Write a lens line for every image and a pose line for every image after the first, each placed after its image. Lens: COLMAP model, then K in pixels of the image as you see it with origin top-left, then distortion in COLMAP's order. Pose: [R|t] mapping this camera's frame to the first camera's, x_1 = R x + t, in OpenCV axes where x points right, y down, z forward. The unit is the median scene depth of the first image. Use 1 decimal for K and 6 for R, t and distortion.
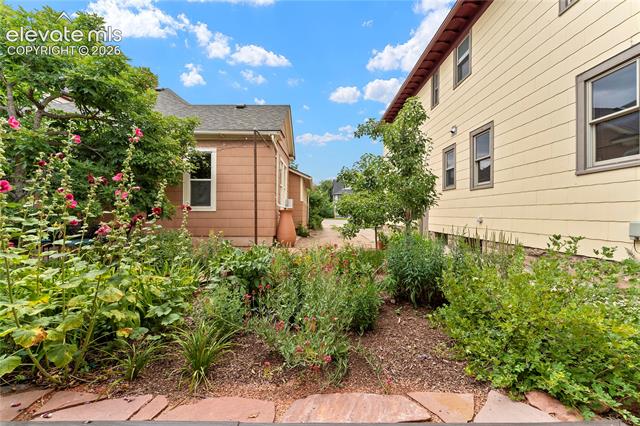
lens RADIAL K [[258.9, 0, 352.8], [0, 258.9, 209.4], [0, 0, 1]] dist [-0.004189, 0.001934]
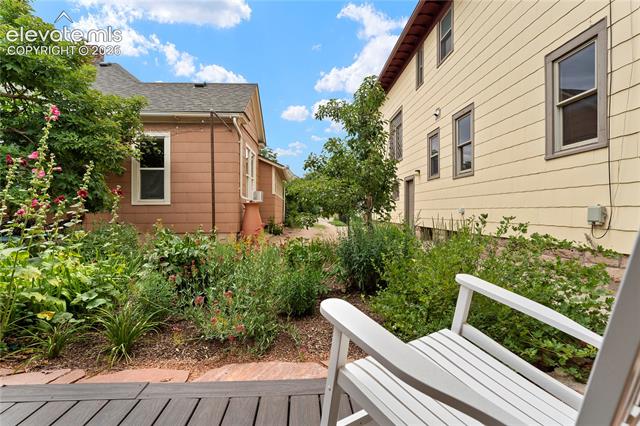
lens RADIAL K [[296.5, 0, 346.8], [0, 296.5, 205.9], [0, 0, 1]] dist [-0.006511, 0.001168]
pose [[0.999298, -0.006925, 0.036810, 0.083873], [0.006692, 0.999957, 0.006459, 0.023023], [-0.036853, -0.006208, 0.999301, -0.060607]]
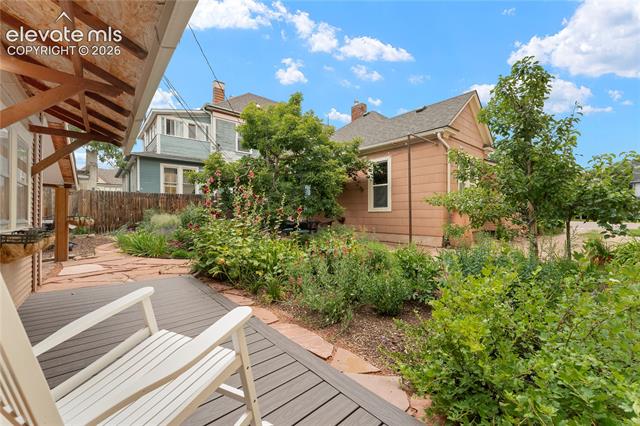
lens RADIAL K [[258.9, 0, 311.6], [0, 258.9, 211.4], [0, 0, 1]] dist [-0.004189, 0.001934]
pose [[0.633566, -0.011365, -0.773606, 0.352084], [0.016695, 0.999860, -0.001016, 0.004107], [0.773509, -0.012271, 0.633667, 0.018362]]
